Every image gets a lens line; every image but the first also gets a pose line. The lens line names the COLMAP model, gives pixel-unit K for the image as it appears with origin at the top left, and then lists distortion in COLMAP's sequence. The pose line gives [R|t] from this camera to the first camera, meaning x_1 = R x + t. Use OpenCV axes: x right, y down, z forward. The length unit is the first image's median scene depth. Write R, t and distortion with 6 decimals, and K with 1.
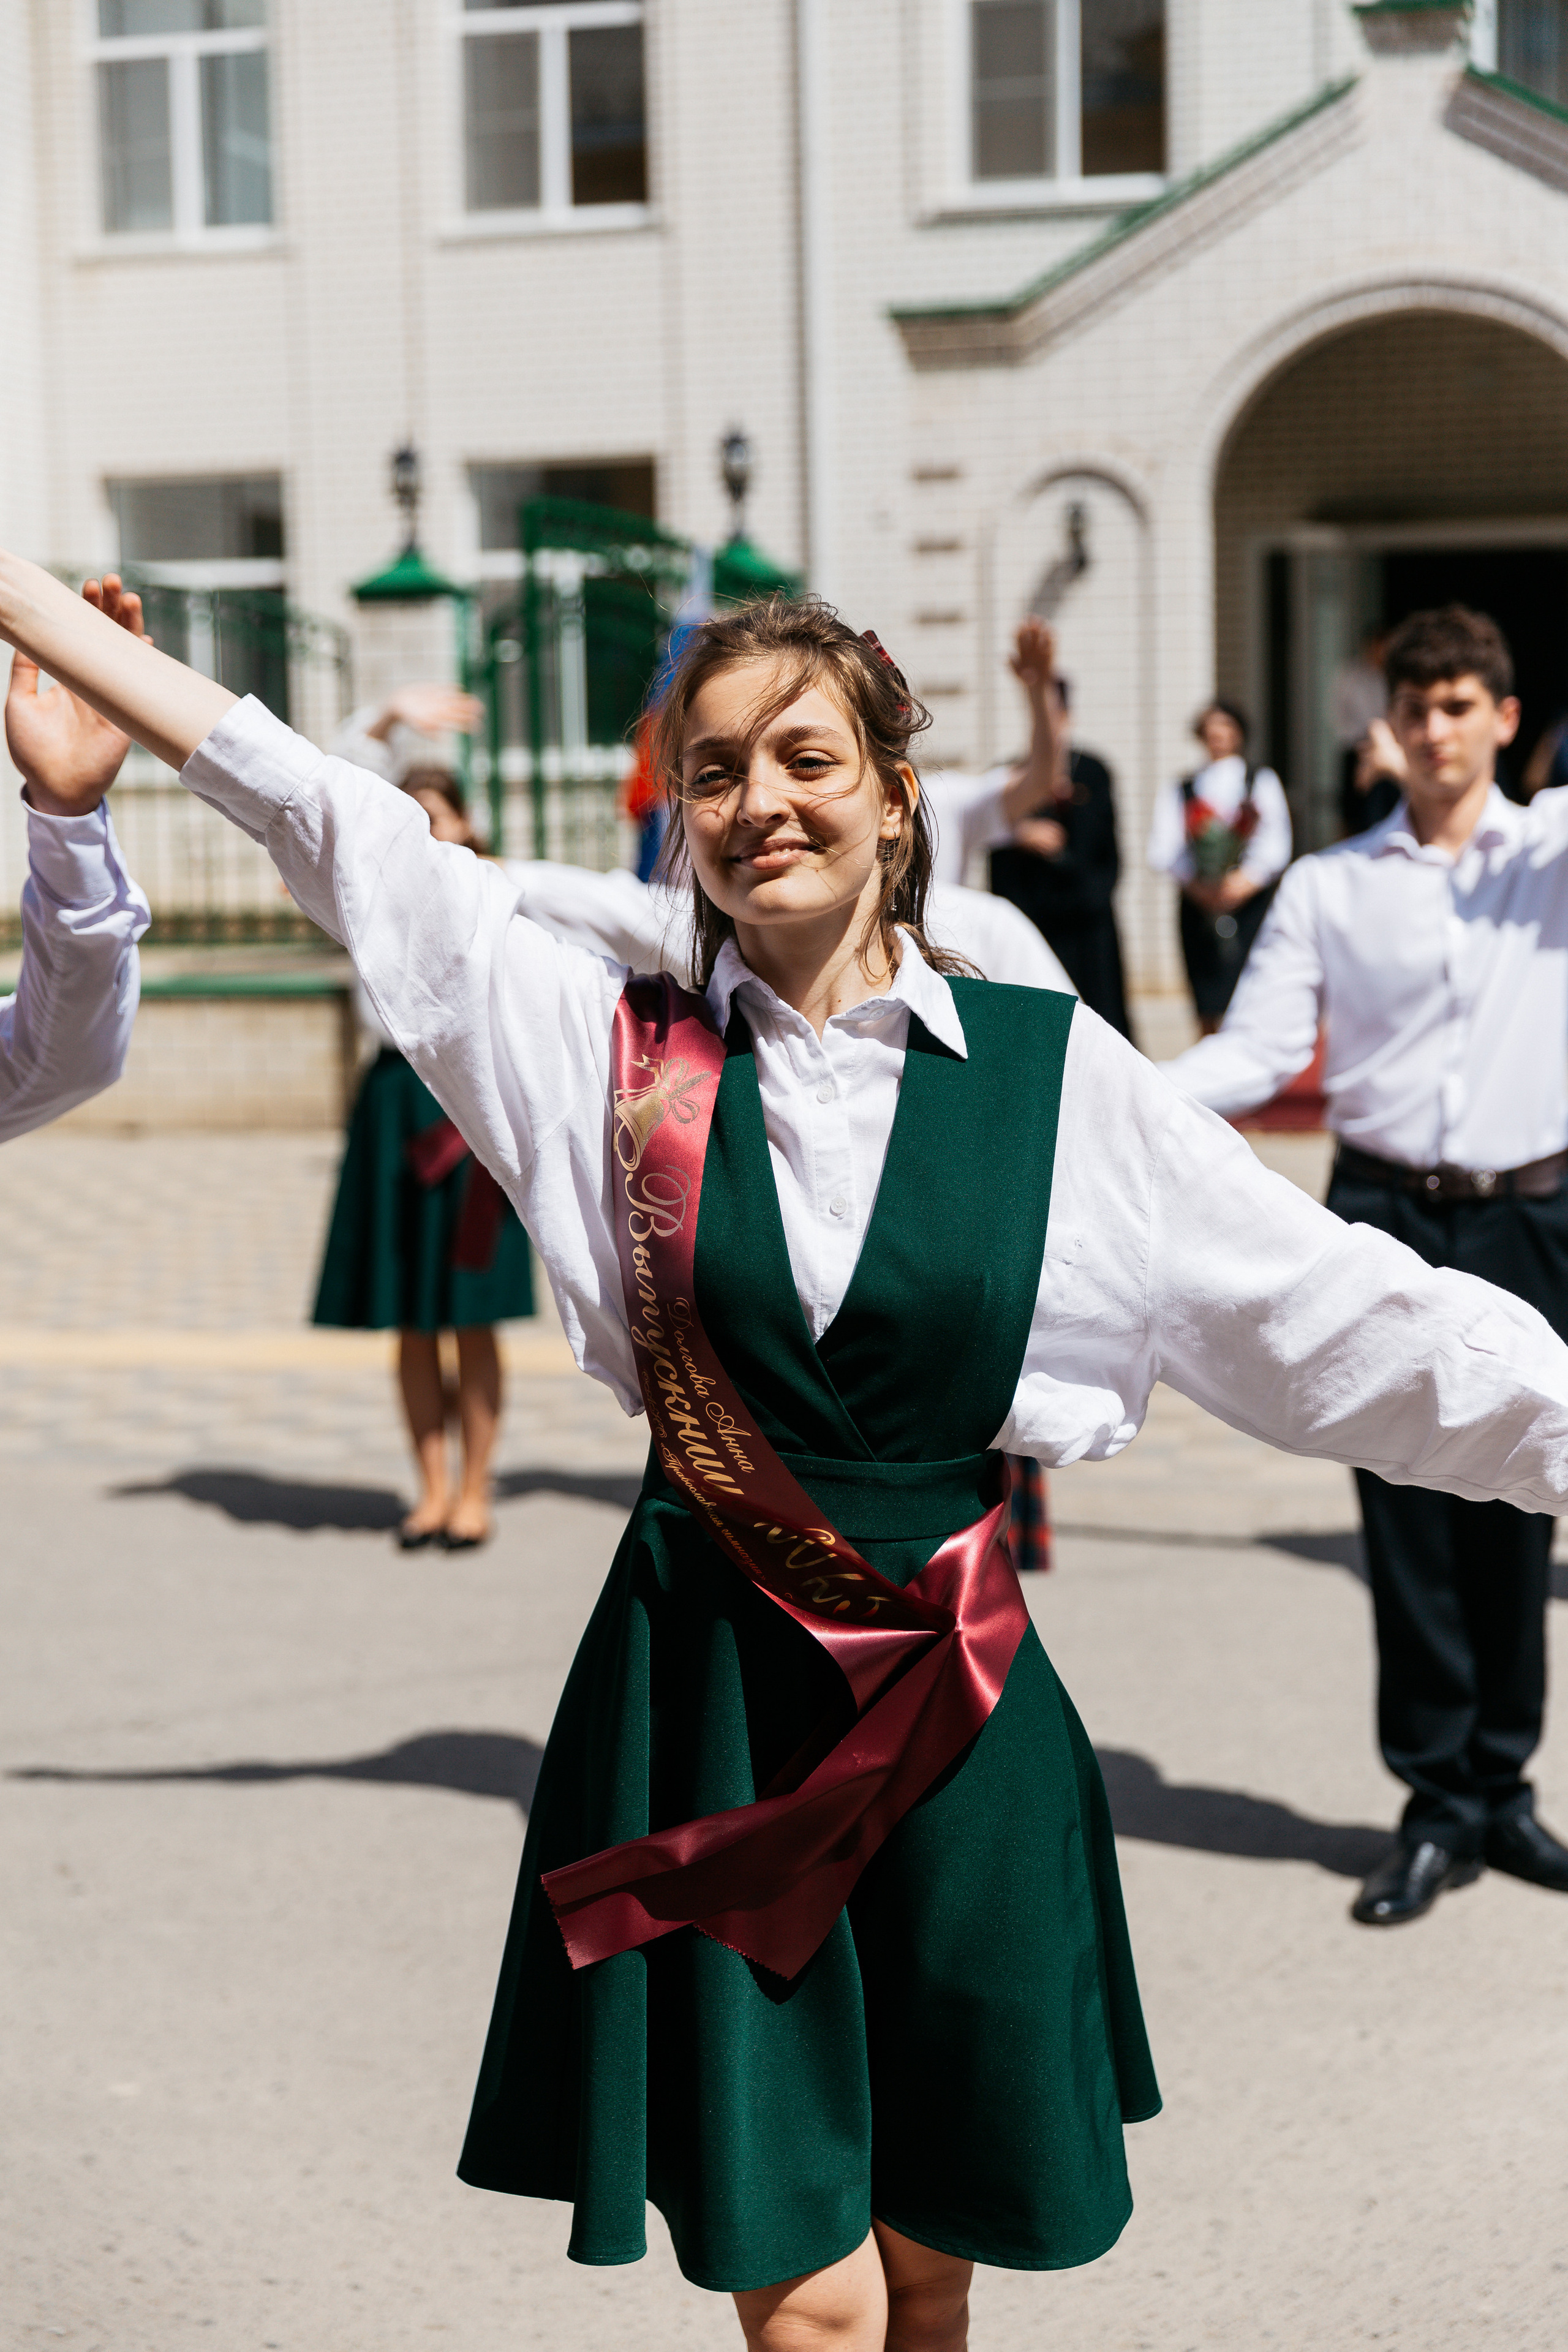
lens RADIAL K [[3761.1, 0, 784.0], [0, 3761.1, 1176.0], [0, 0, 1]] dist [-0.006017, 0.064528]
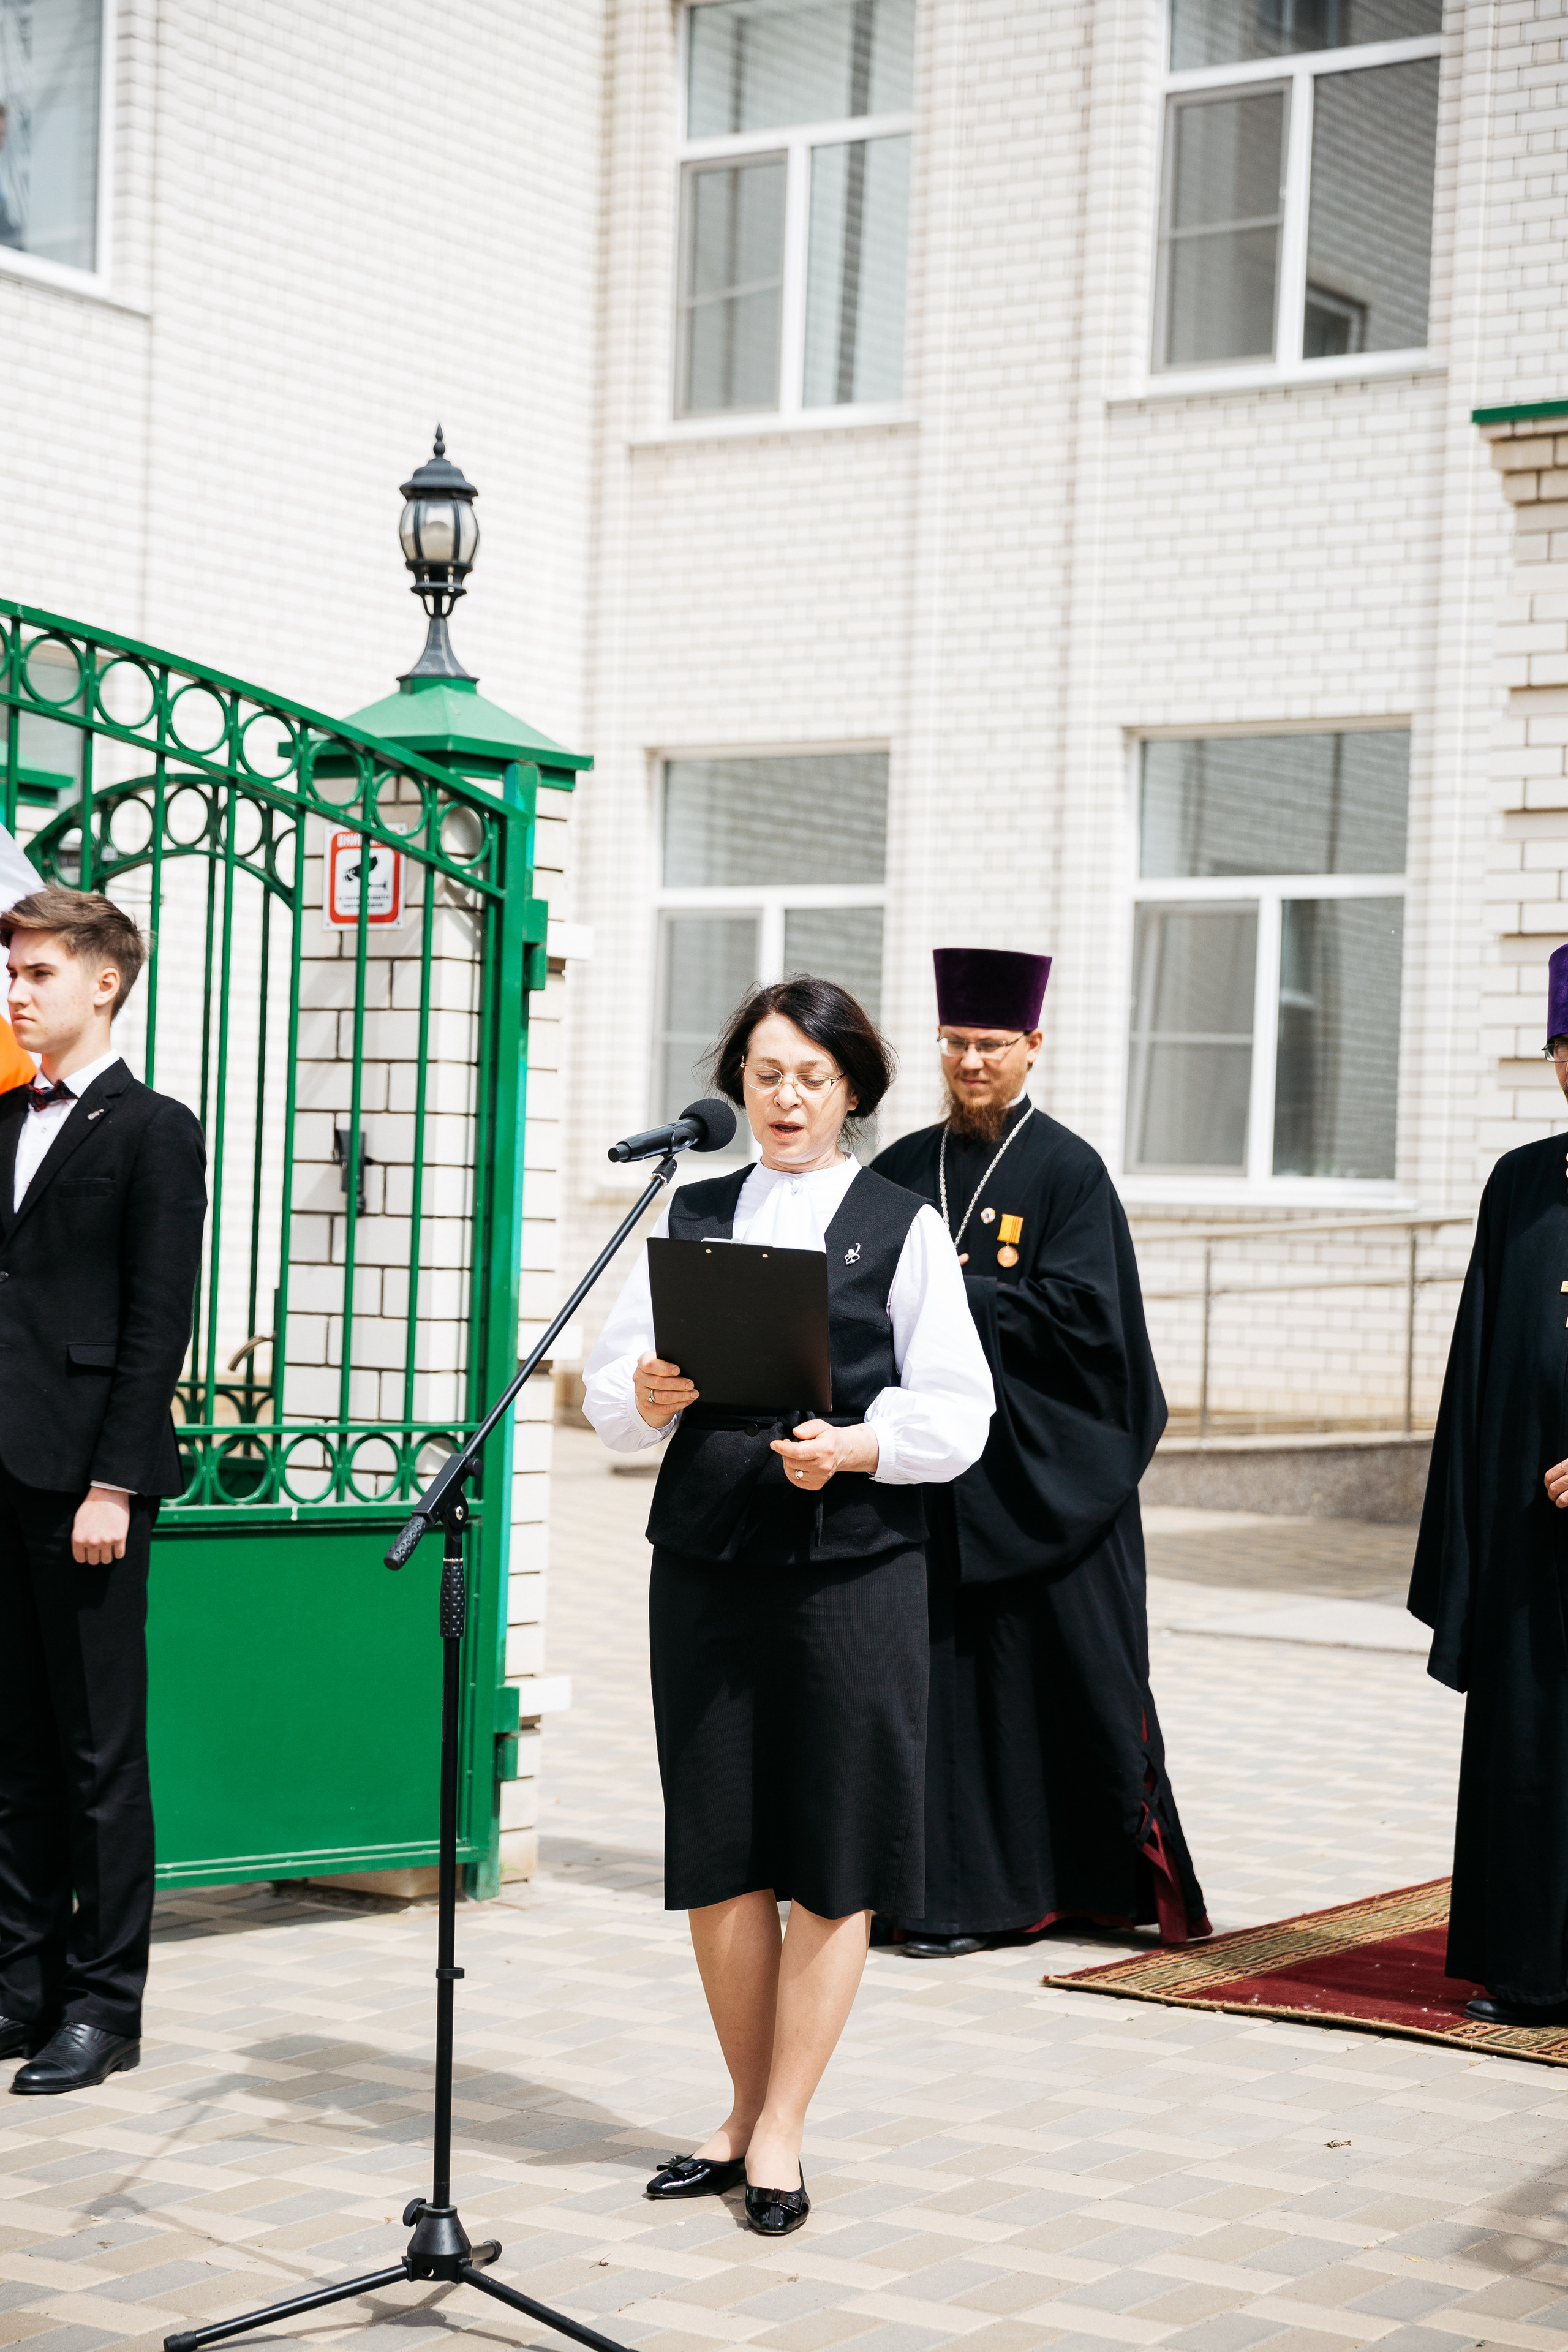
lens RADIAL K [[4390.7, 0, 784.0], [0, 4390.7, 1176.0], [0, 0, 1]] dist [0.208994, 0.015221]
pose [[0.938602, 0.046109, -0.341906, 0.160827], [-0.087098, 0.990597, -0.105509, -0.031827], [0.333826, 0.128811, 0.933792, 0.332160]]
